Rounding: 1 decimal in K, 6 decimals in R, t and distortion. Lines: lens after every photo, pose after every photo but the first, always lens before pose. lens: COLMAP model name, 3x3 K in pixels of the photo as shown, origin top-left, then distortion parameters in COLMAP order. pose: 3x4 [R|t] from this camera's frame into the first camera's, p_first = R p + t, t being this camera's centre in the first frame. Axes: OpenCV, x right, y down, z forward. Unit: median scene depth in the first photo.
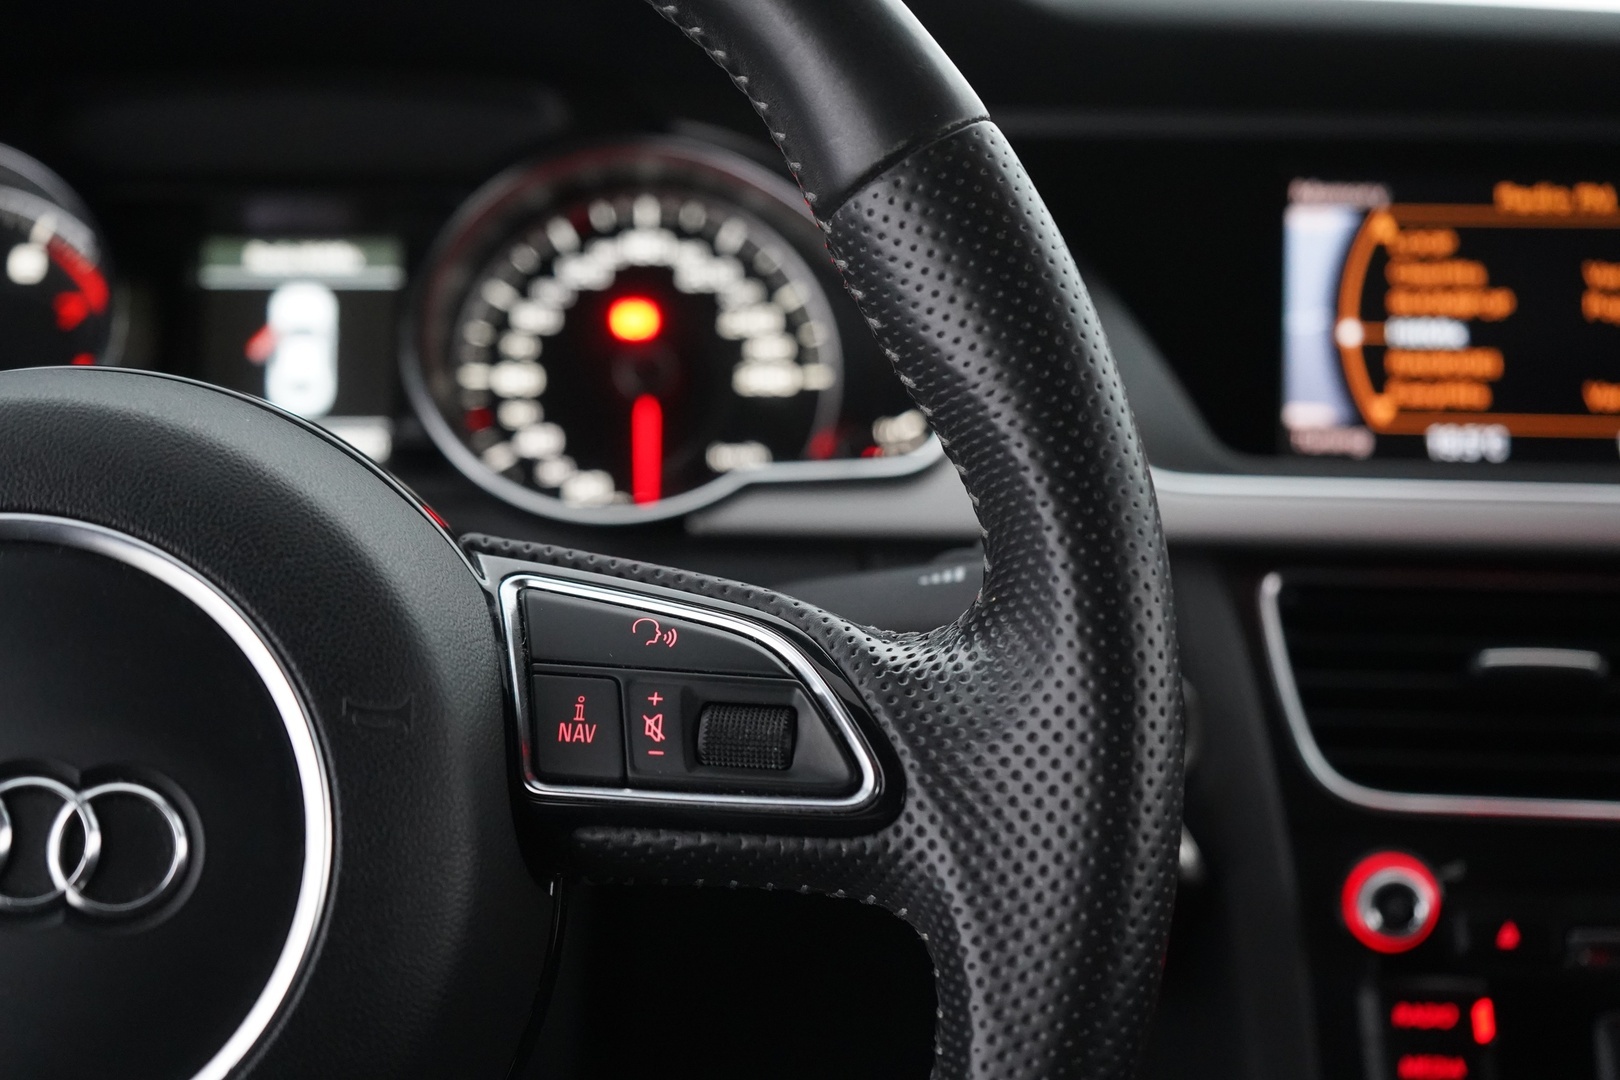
lens RADIAL K [[2547.1, 0, 803.9], [0, 2547.1, 540.6], [0, 0, 1]] dist [-0.050186, 0.000000]
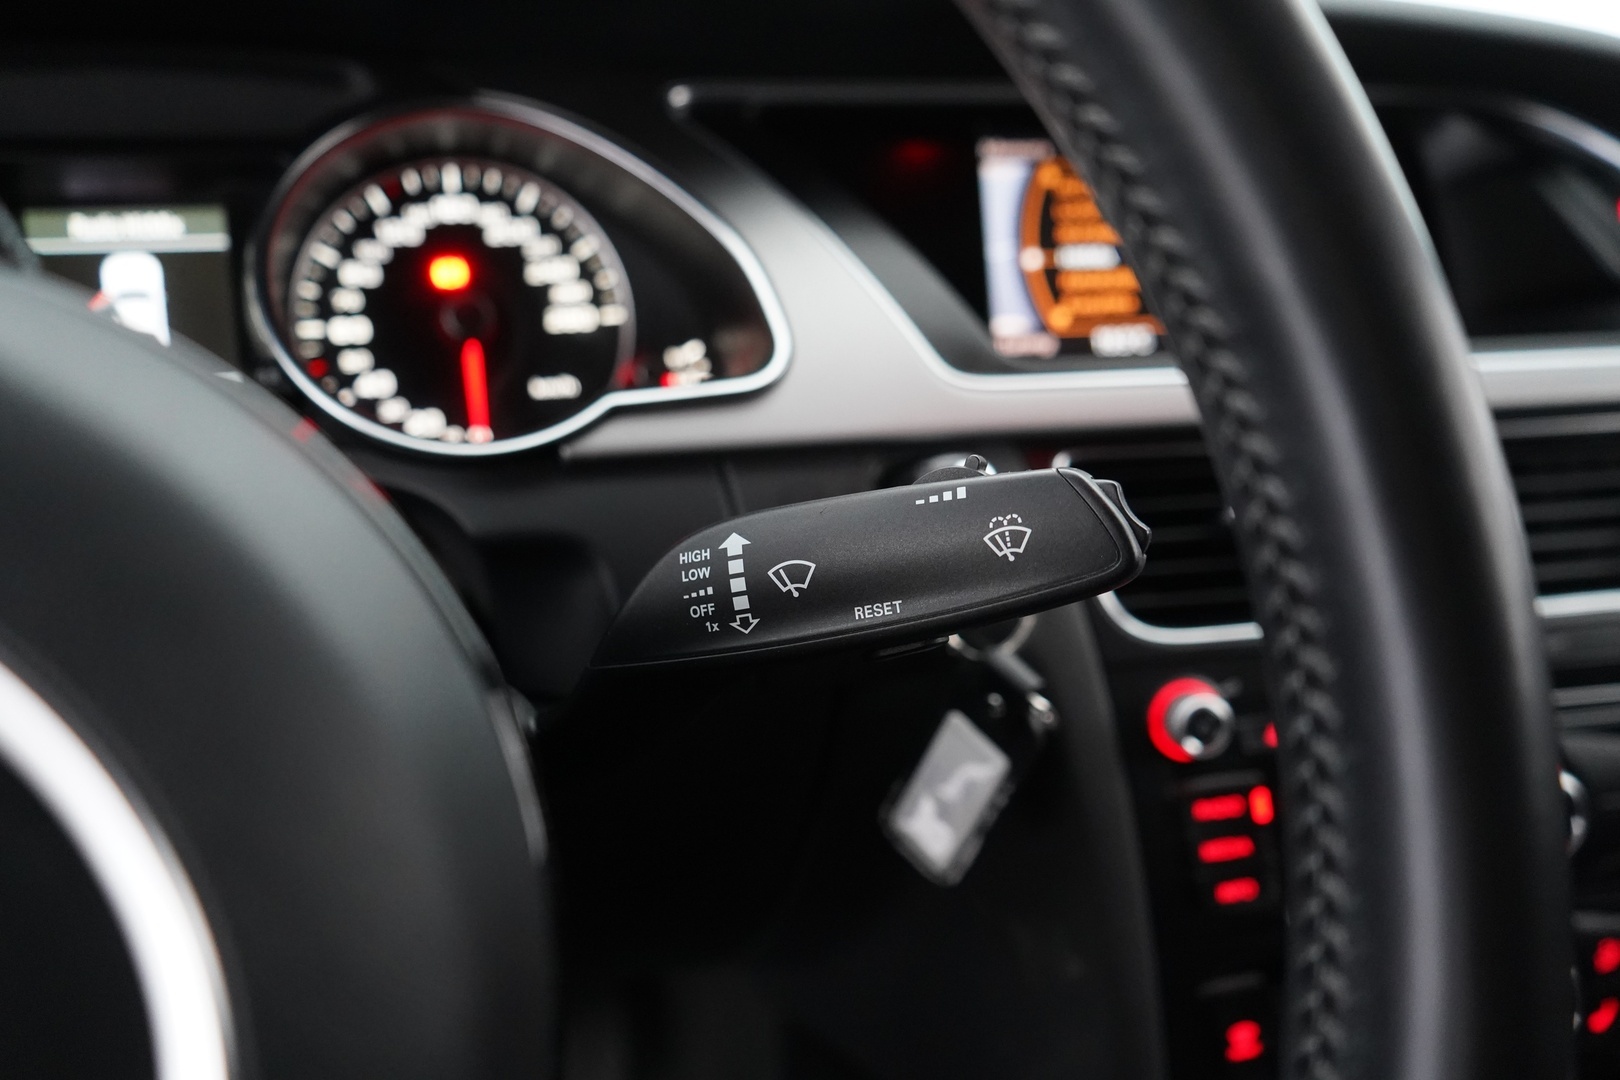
lens RADIAL K [[1310.2, 0, 813.1], [0, 1310.2, 536.0], [0, 0, 1]] dist [-0.013988, 0.004938]
pose [[0.955590, -0.095298, 0.278865, -0.086716], [0.070785, 0.992792, 0.096715, -0.014593], [-0.286072, -0.072680, 0.955448, 0.383489]]
